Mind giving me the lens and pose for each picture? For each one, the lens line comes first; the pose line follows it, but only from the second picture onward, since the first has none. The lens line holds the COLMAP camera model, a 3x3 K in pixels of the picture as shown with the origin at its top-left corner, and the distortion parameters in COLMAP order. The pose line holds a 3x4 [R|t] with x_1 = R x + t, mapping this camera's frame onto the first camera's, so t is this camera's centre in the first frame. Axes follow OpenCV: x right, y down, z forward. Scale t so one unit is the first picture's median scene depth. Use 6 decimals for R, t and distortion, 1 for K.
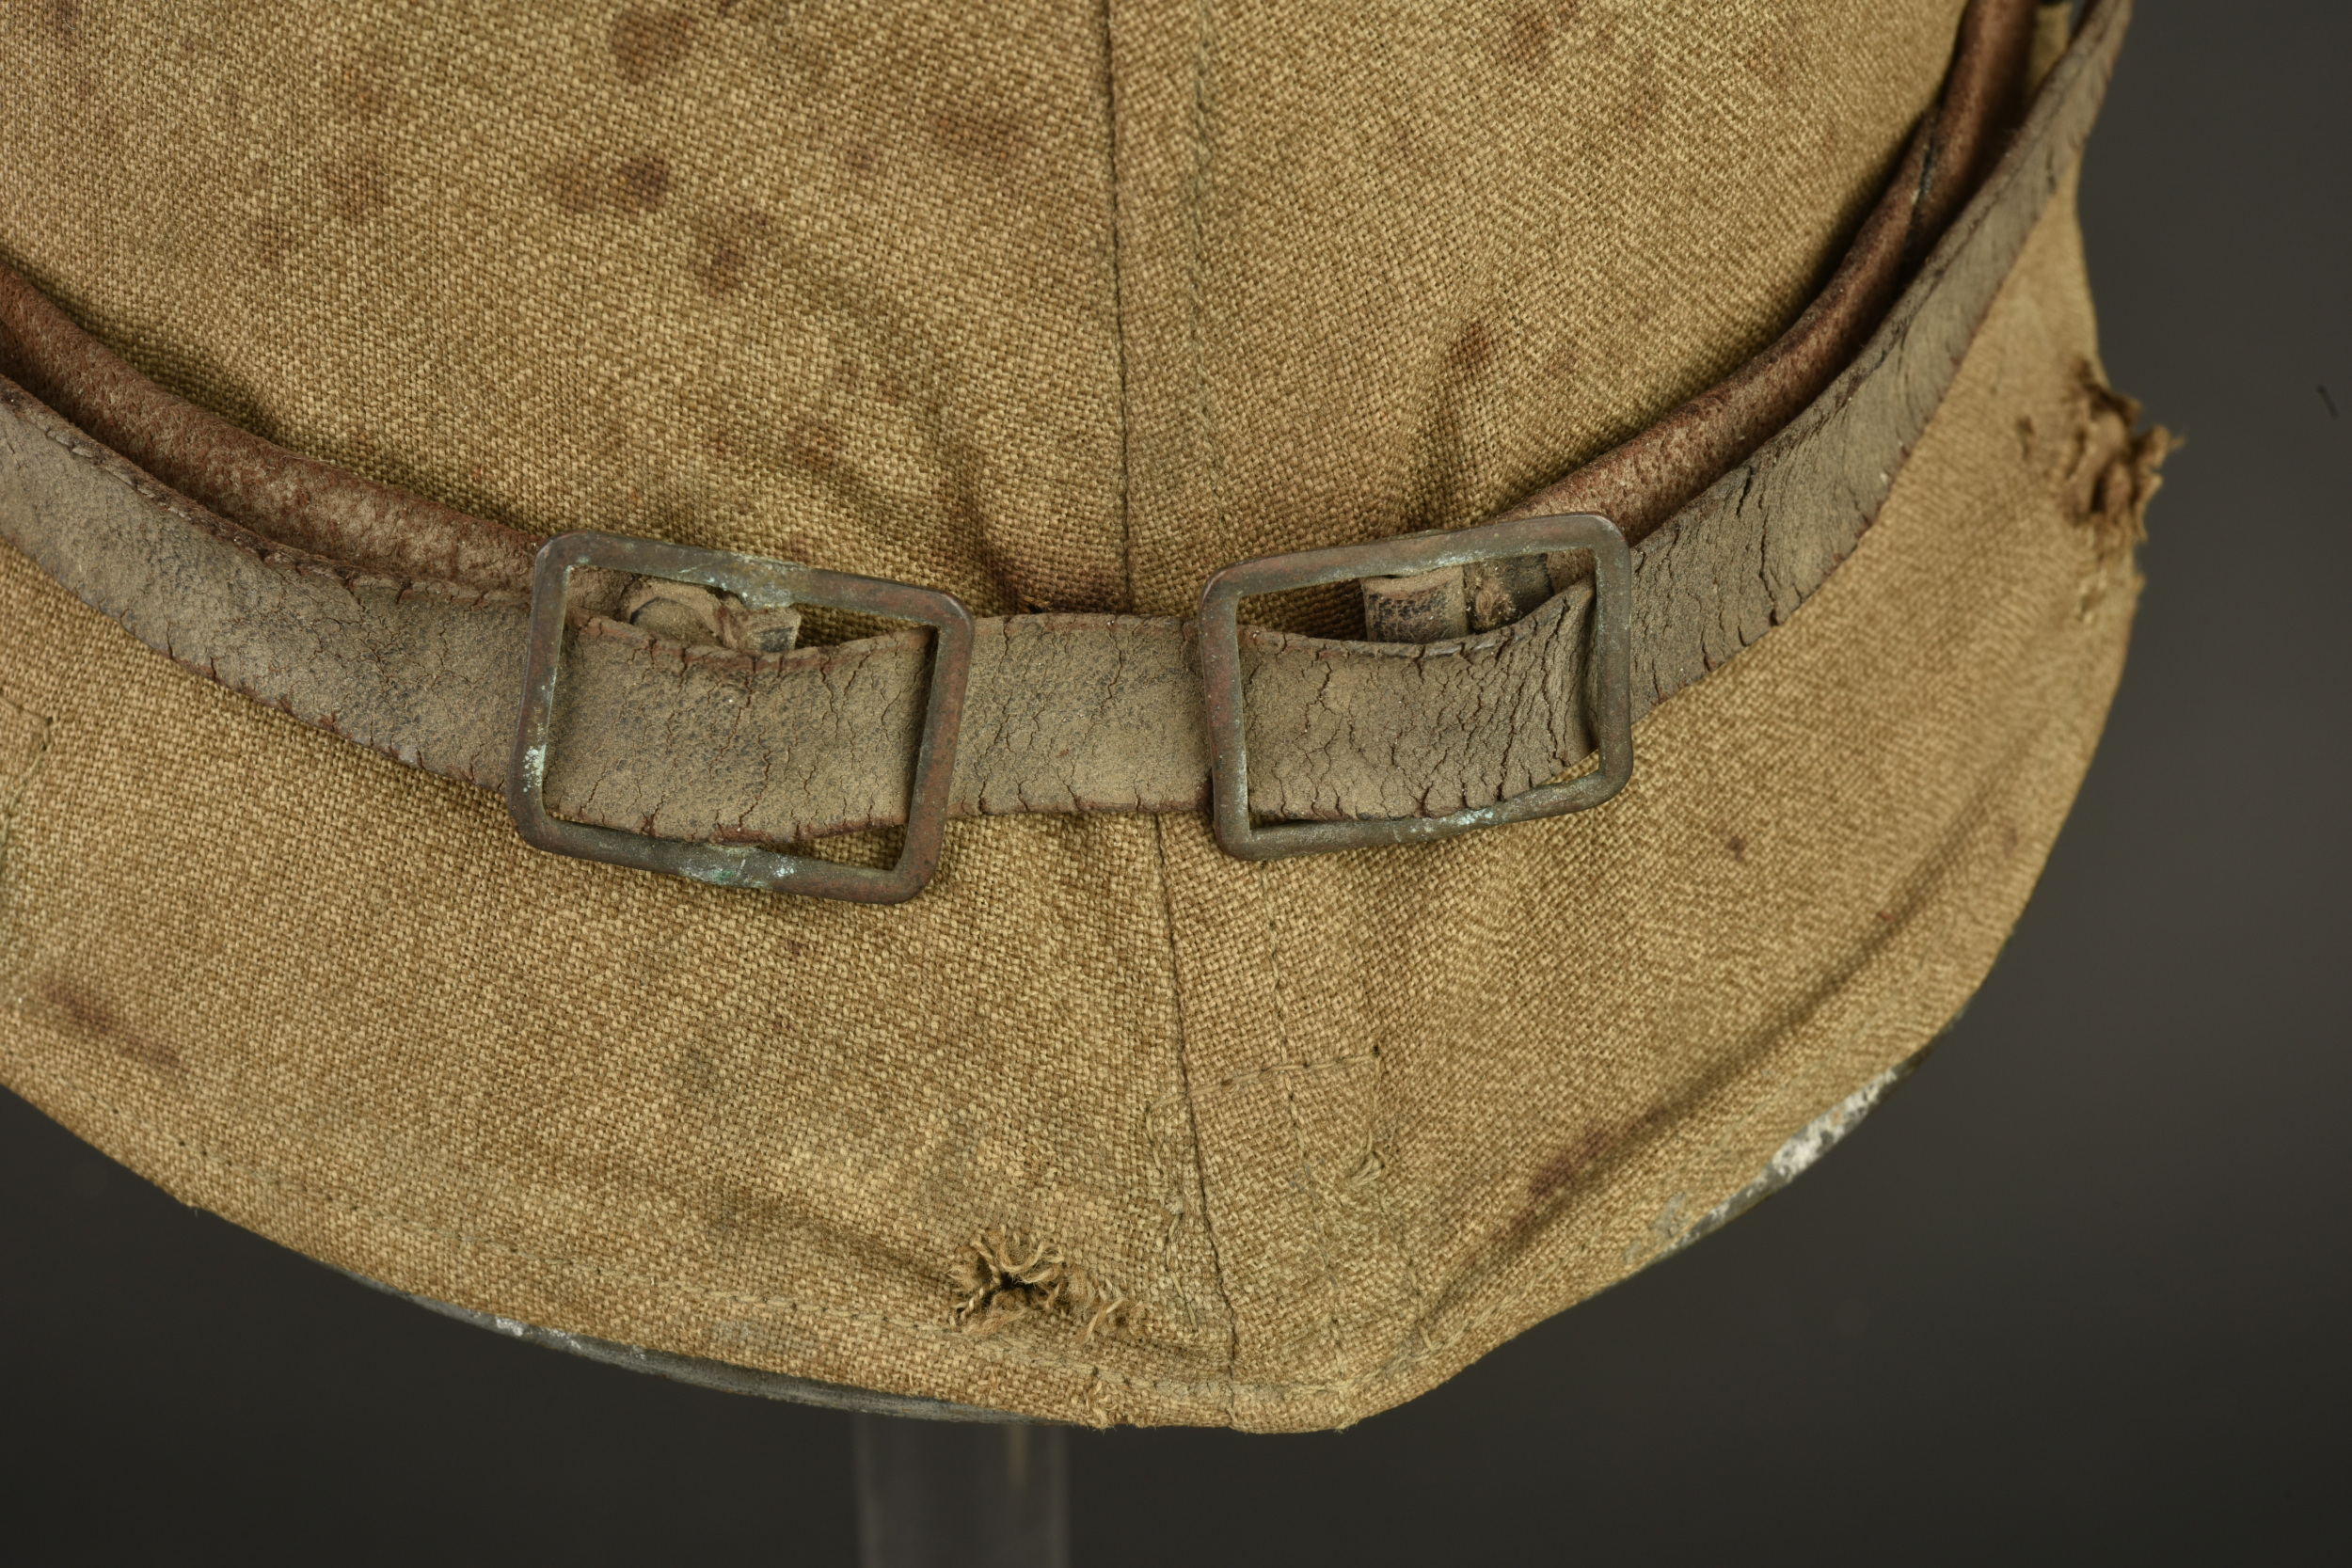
lens RADIAL K [[4156.6, 0, 1176.0], [0, 4156.6, 784.0], [0, 0, 1]] dist [0.004919, 0.086997]
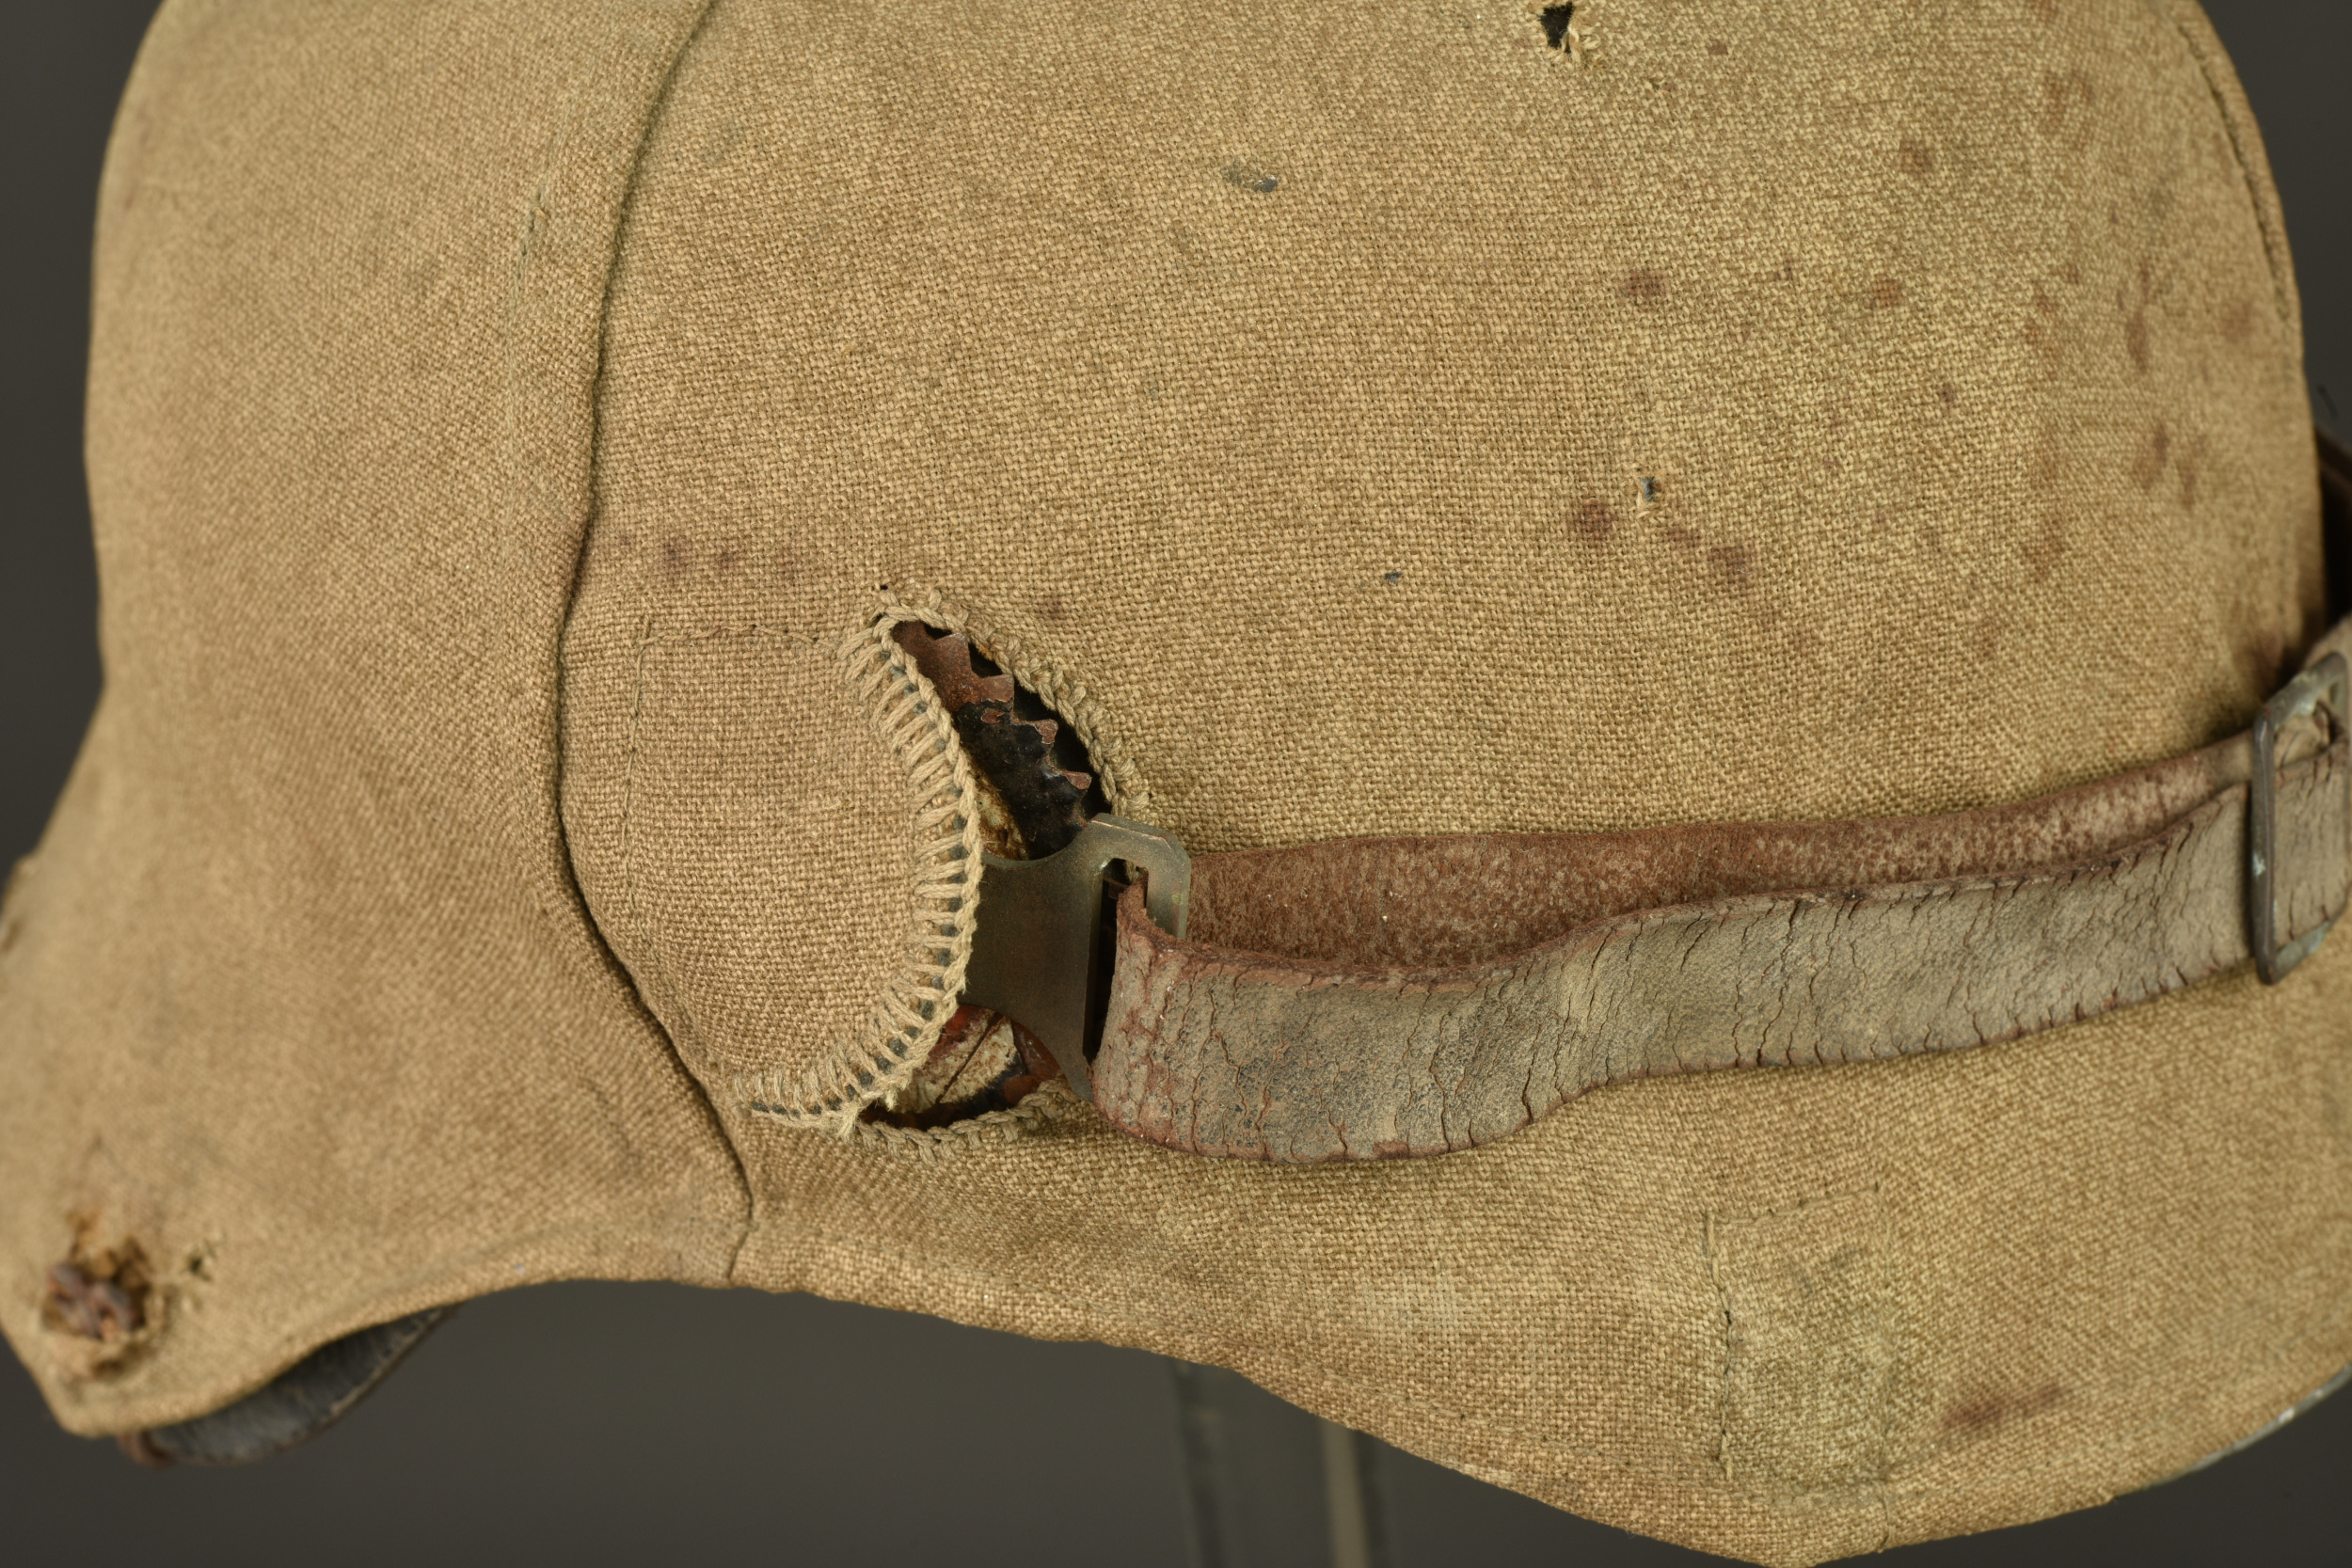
lens RADIAL K [[4156.6, 0, 1176.0], [0, 4156.6, 784.0], [0, 0, 1]] dist [0.004919, 0.086997]
pose [[0.477736, -0.407009, 0.778532, -1.213292], [0.532068, 0.839229, 0.112244, -0.337060], [-0.699051, 0.360609, 0.617487, 0.438926]]
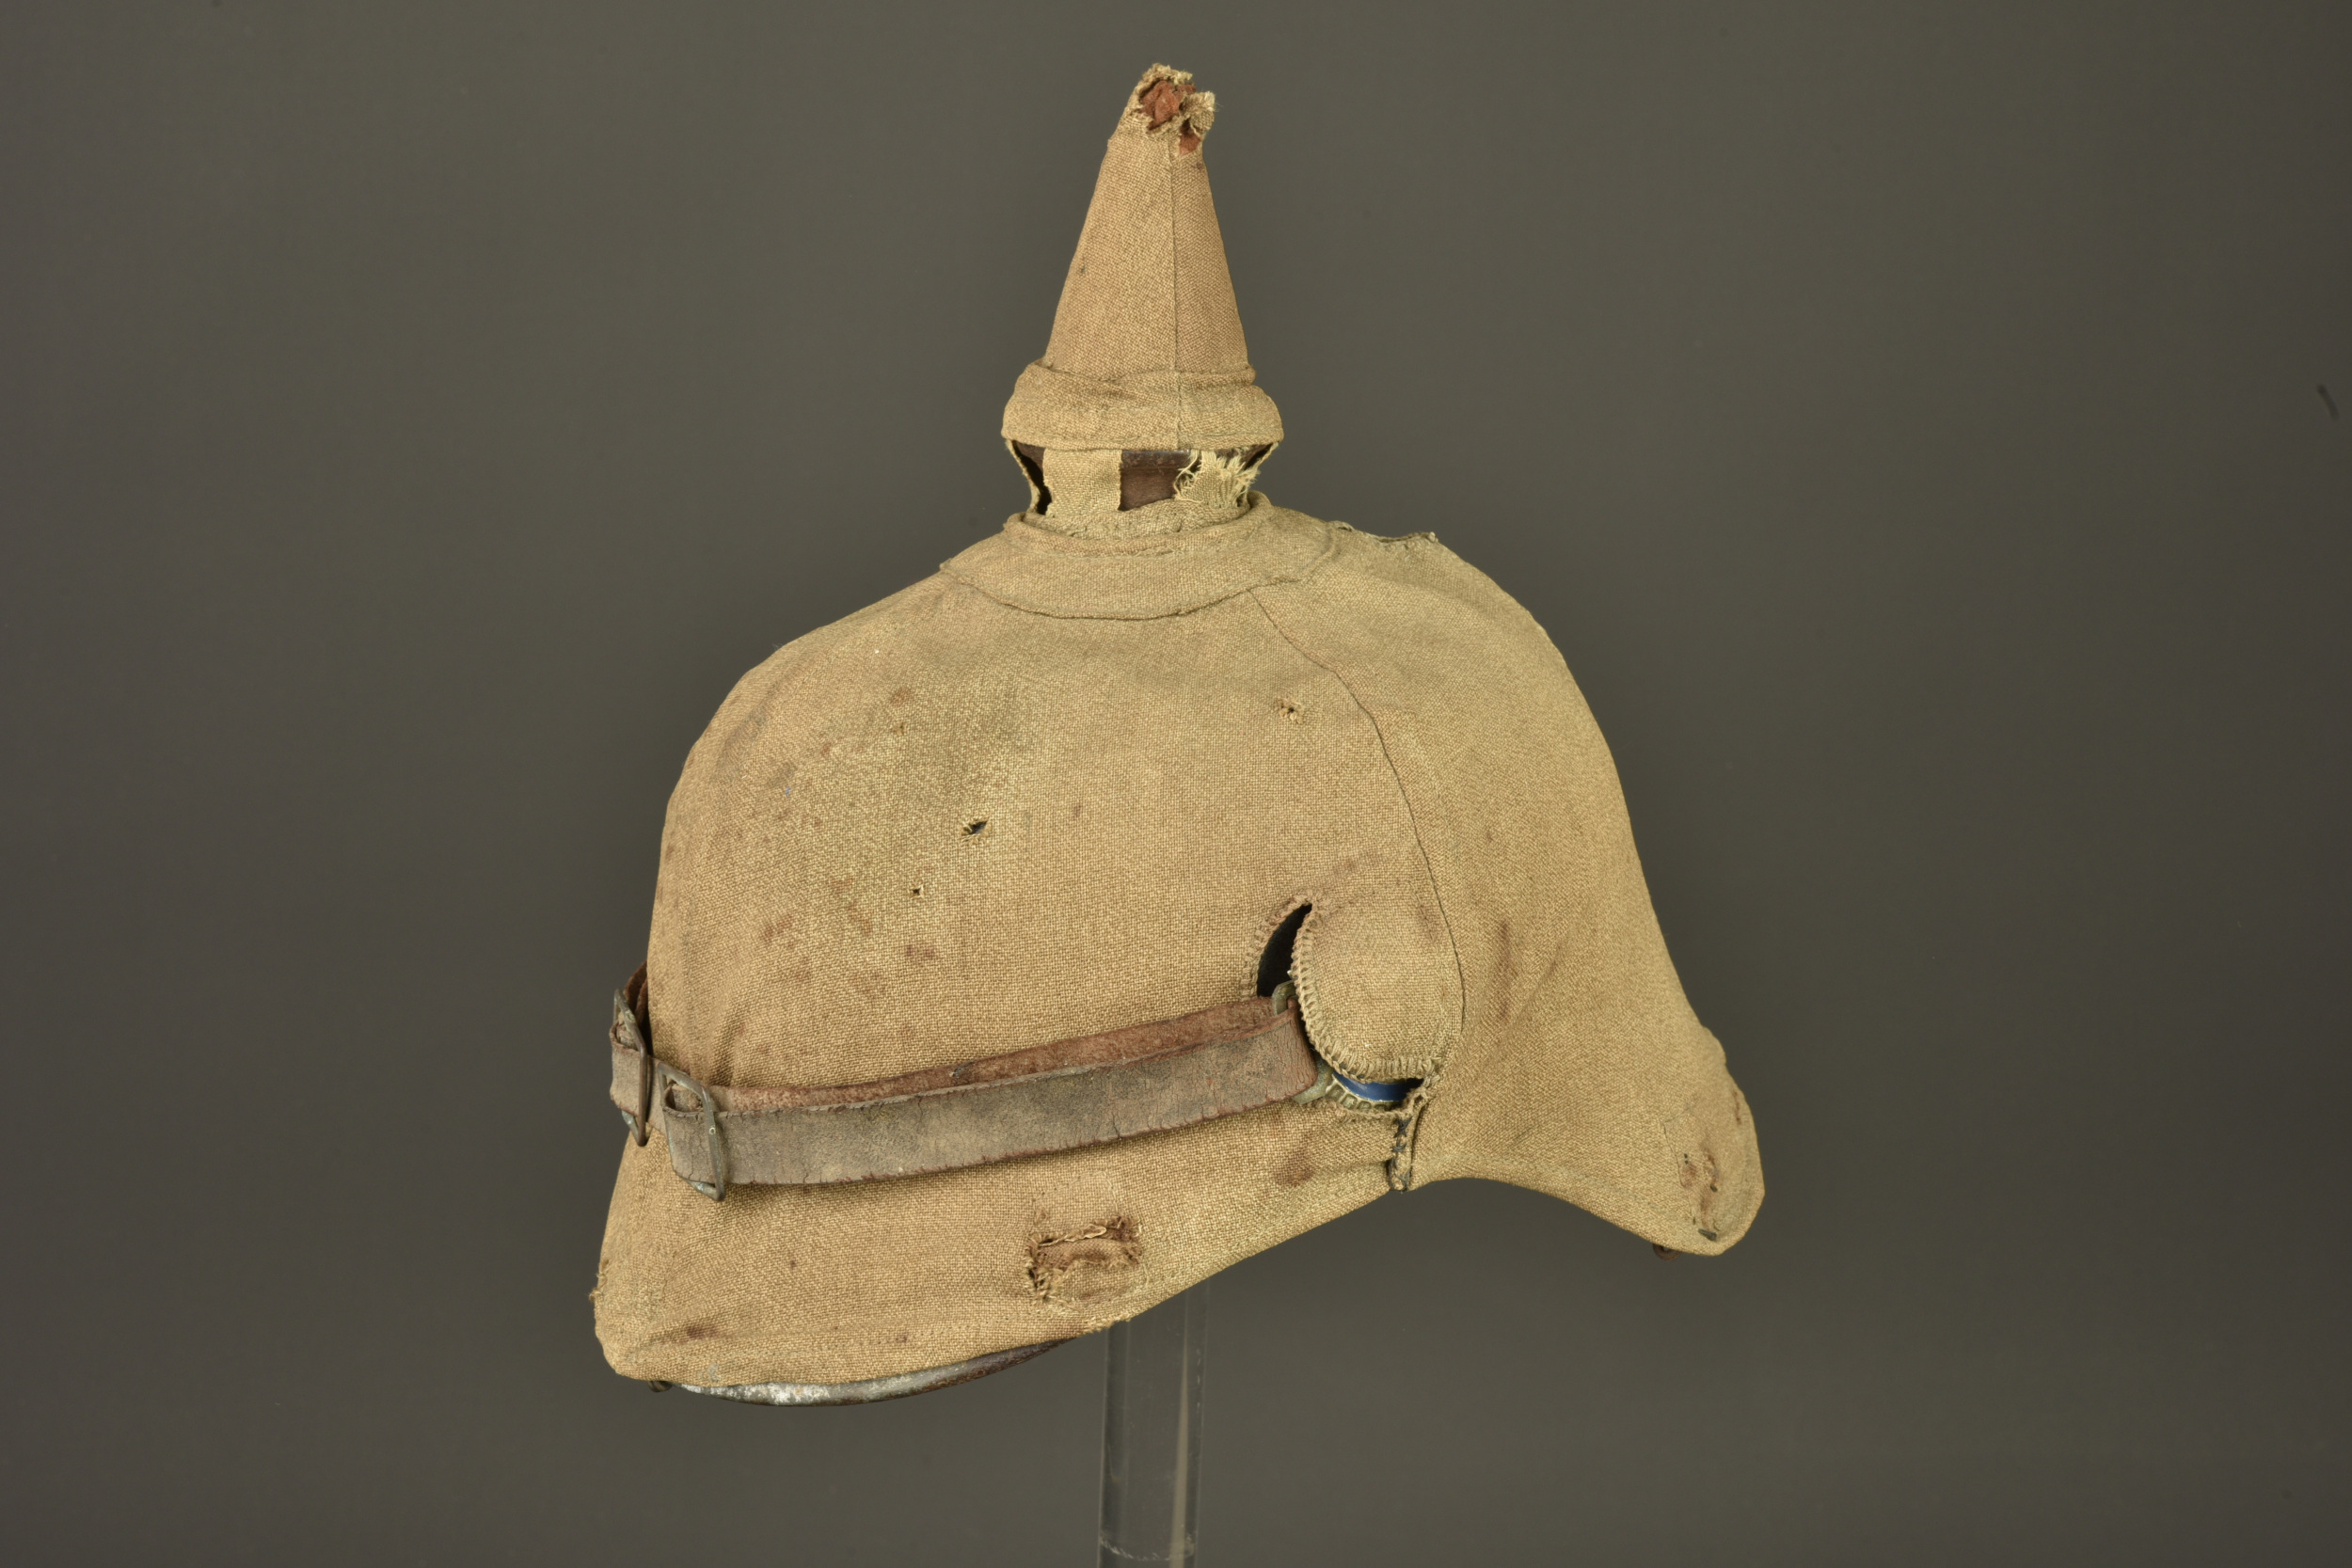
lens RADIAL K [[4120.7, 0, 1176.0], [0, 4120.7, 784.0], [0, 0, 1]] dist [0.009614, 0.025360]
pose [[0.281517, 0.221899, -0.933546, 2.720615], [-0.444541, 0.892351, 0.078054, -0.600610], [0.850372, 0.393026, 0.349855, 0.188589]]
